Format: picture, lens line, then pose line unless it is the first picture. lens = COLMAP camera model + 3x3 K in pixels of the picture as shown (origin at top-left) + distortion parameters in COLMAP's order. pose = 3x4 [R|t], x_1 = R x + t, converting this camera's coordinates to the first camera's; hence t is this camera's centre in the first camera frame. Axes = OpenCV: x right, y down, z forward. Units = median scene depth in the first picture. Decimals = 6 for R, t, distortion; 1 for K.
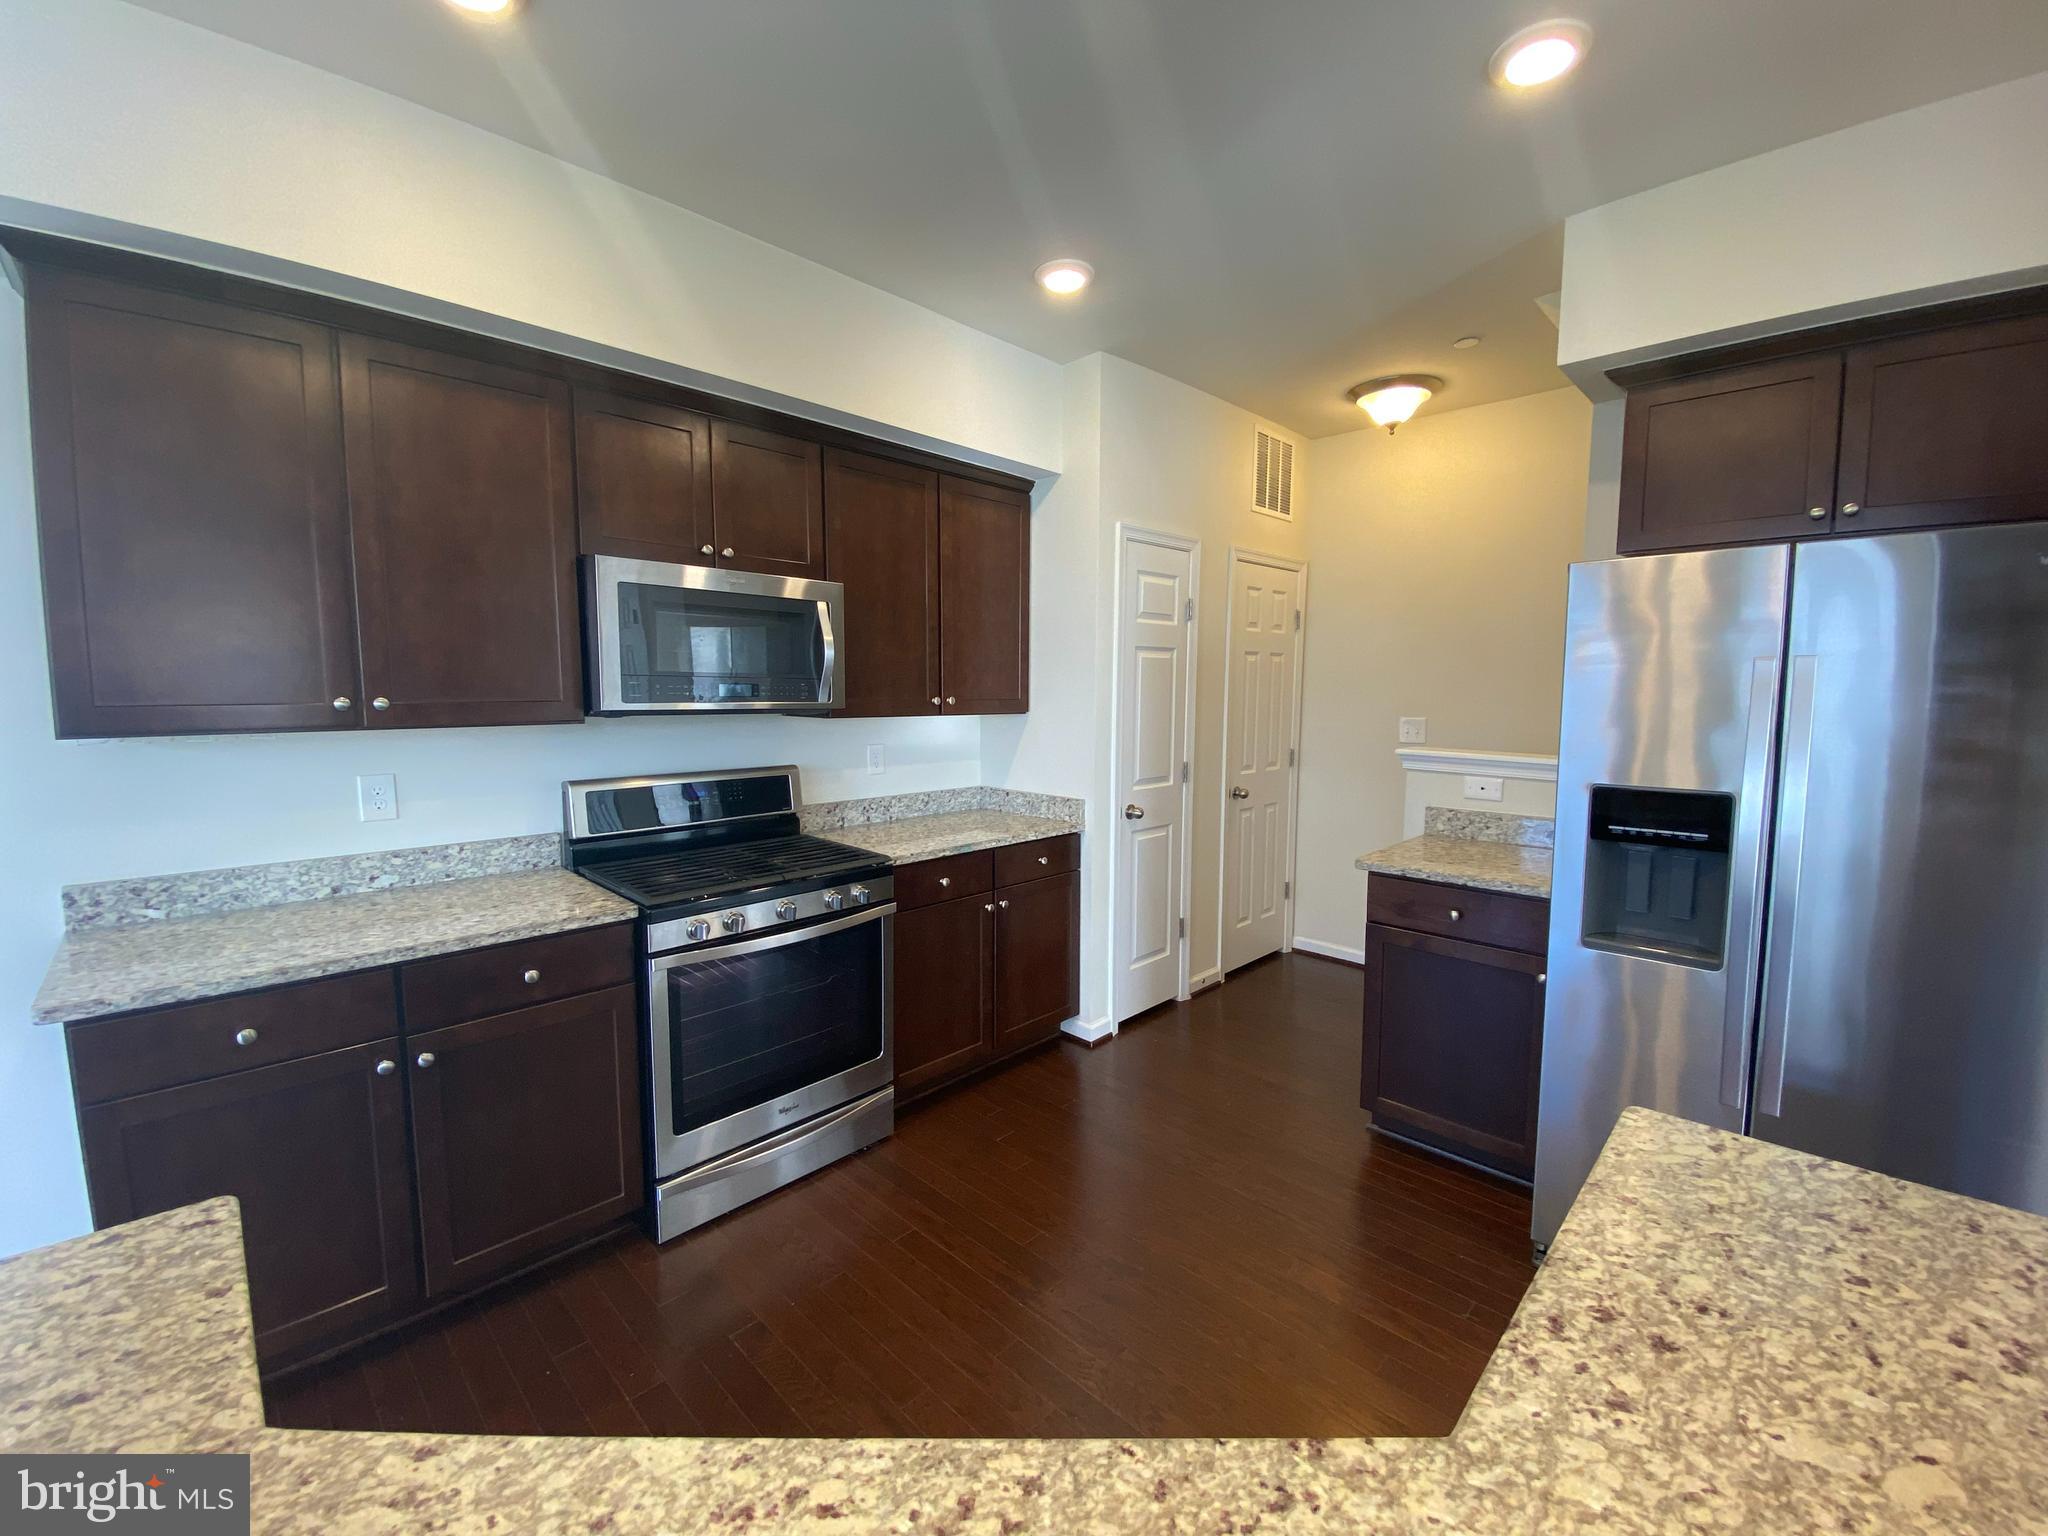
lens RADIAL K [[842.4, 0, 1024.2], [0, 842.4, 755.6], [0, 0, 1]] dist [-0.000399, -0.011428]
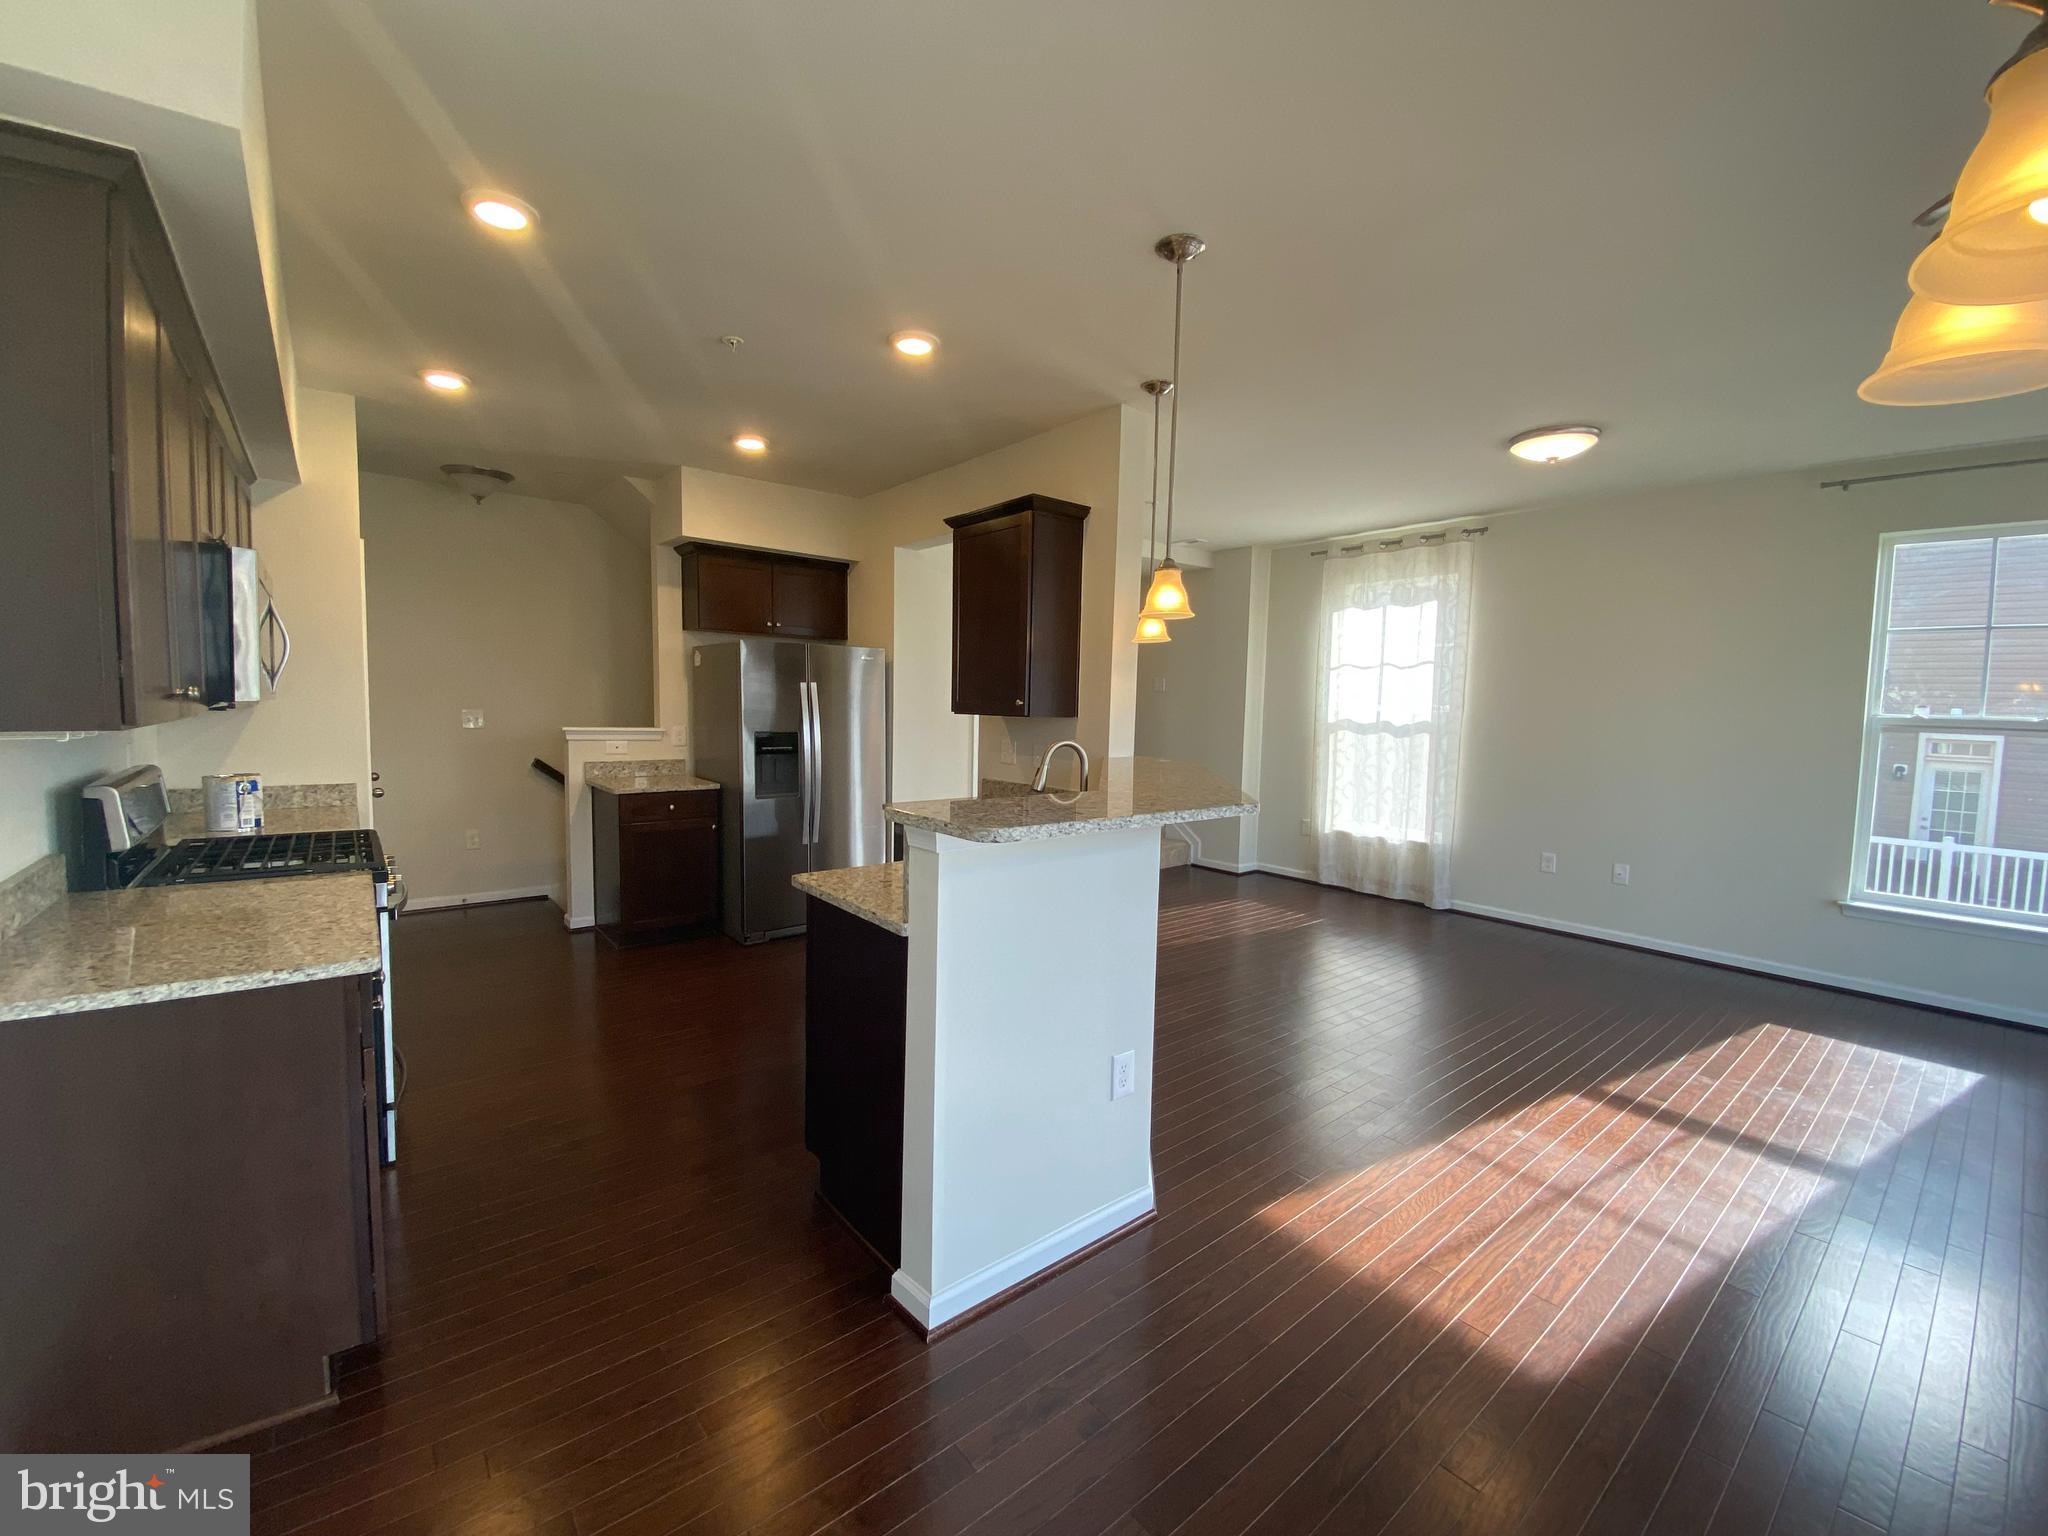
lens RADIAL K [[832.5, 0, 1014.2], [0, 832.5, 757.7], [0, 0, 1]] dist [0.029060, -0.000076]
pose [[0.116022, -0.068002, 0.990916, -4.297902], [0.065730, 0.995992, 0.060654, 0.032330], [-0.991069, 0.058096, 0.120027, -0.083868]]
